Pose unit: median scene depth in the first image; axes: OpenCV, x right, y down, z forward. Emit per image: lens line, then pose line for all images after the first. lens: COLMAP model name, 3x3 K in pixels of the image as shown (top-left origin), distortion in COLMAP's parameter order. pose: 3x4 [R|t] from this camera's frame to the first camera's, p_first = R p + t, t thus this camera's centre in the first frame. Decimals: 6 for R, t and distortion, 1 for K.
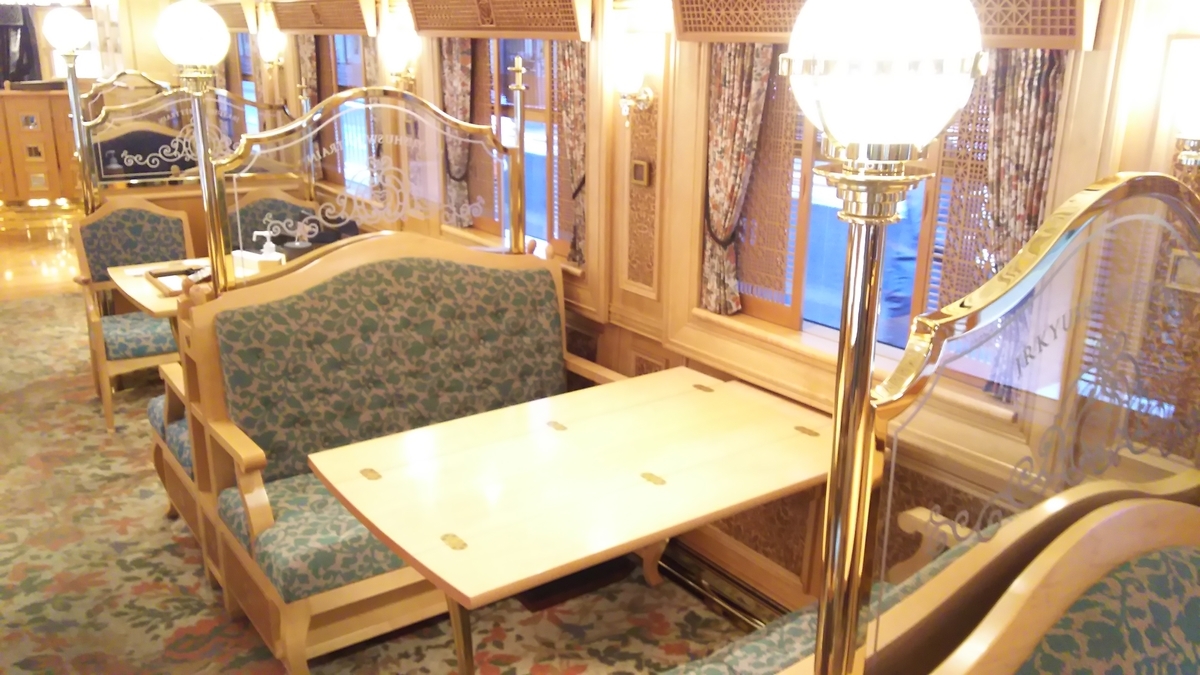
lens RADIAL K [[1003.7, 0, 600.4], [0, 1003.7, 333.8], [0, 0, 1]] dist [-0.004130, -0.009115]
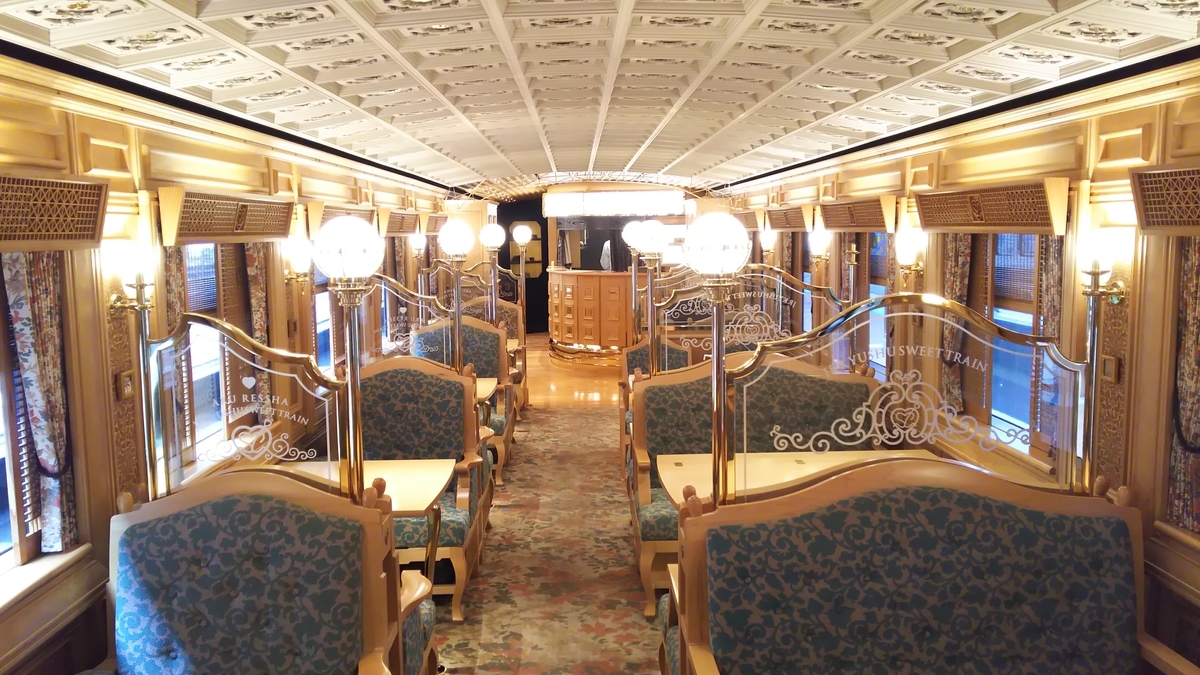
lens RADIAL K [[1003.7, 0, 603.9], [0, 1003.7, 348.3], [0, 0, 1]] dist [-0.004130, -0.009115]
pose [[0.818553, 0.040918, -0.572972, 0.505697], [-0.138649, 0.982042, -0.127945, 0.132777], [0.557447, 0.184172, 0.809526, -0.435561]]
